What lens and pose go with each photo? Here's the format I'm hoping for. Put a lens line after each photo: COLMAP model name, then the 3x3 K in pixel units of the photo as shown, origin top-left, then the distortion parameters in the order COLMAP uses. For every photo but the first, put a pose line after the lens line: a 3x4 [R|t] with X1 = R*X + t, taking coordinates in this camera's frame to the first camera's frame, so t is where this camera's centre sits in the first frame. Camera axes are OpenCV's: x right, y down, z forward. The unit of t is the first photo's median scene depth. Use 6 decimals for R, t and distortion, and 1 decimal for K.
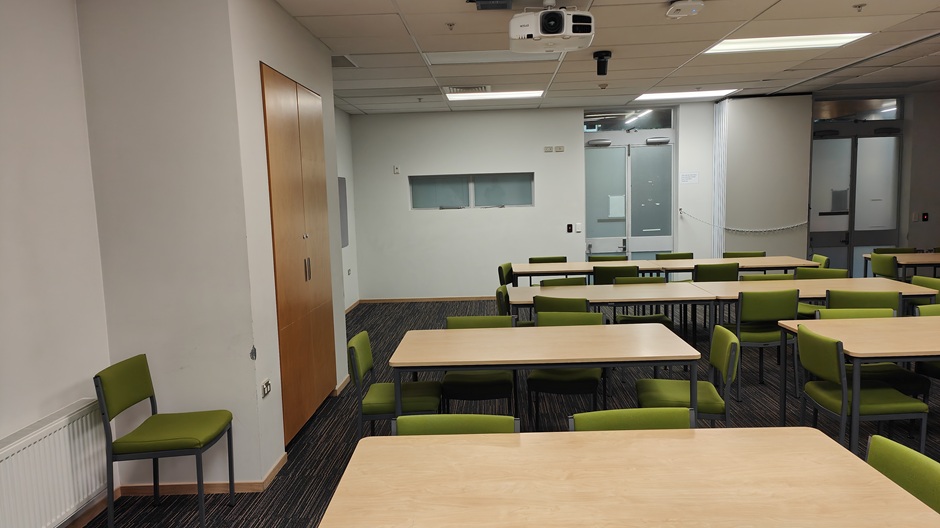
lens RADIAL K [[685.8, 0, 466.1], [0, 685.8, 267.4], [0, 0, 1]] dist [0.056779, 0.001594]
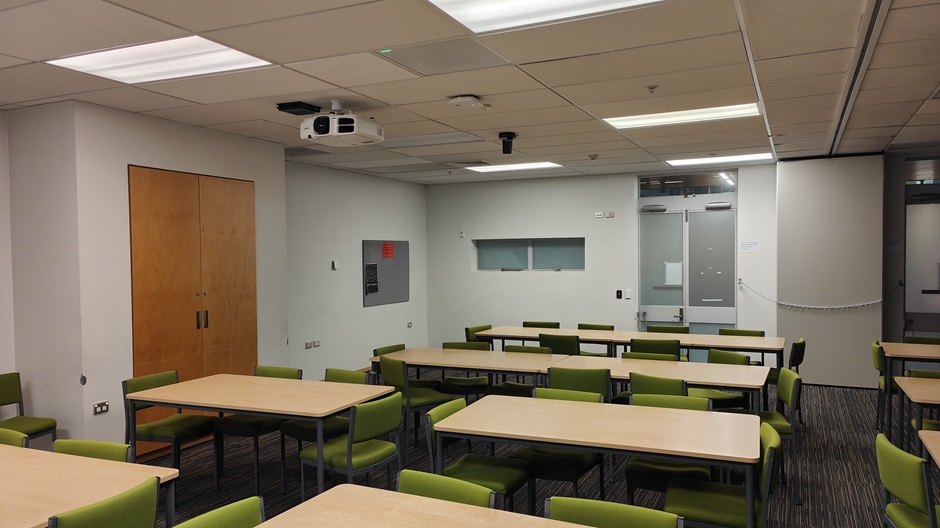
lens RADIAL K [[685.8, 0, 466.1], [0, 685.8, 267.4], [0, 0, 1]] dist [0.056779, 0.001594]
pose [[0.918140, 0.028614, -0.395221, 0.336815], [-0.059183, 0.996105, -0.065370, -0.018144], [0.391811, 0.083409, 0.916257, 0.008655]]
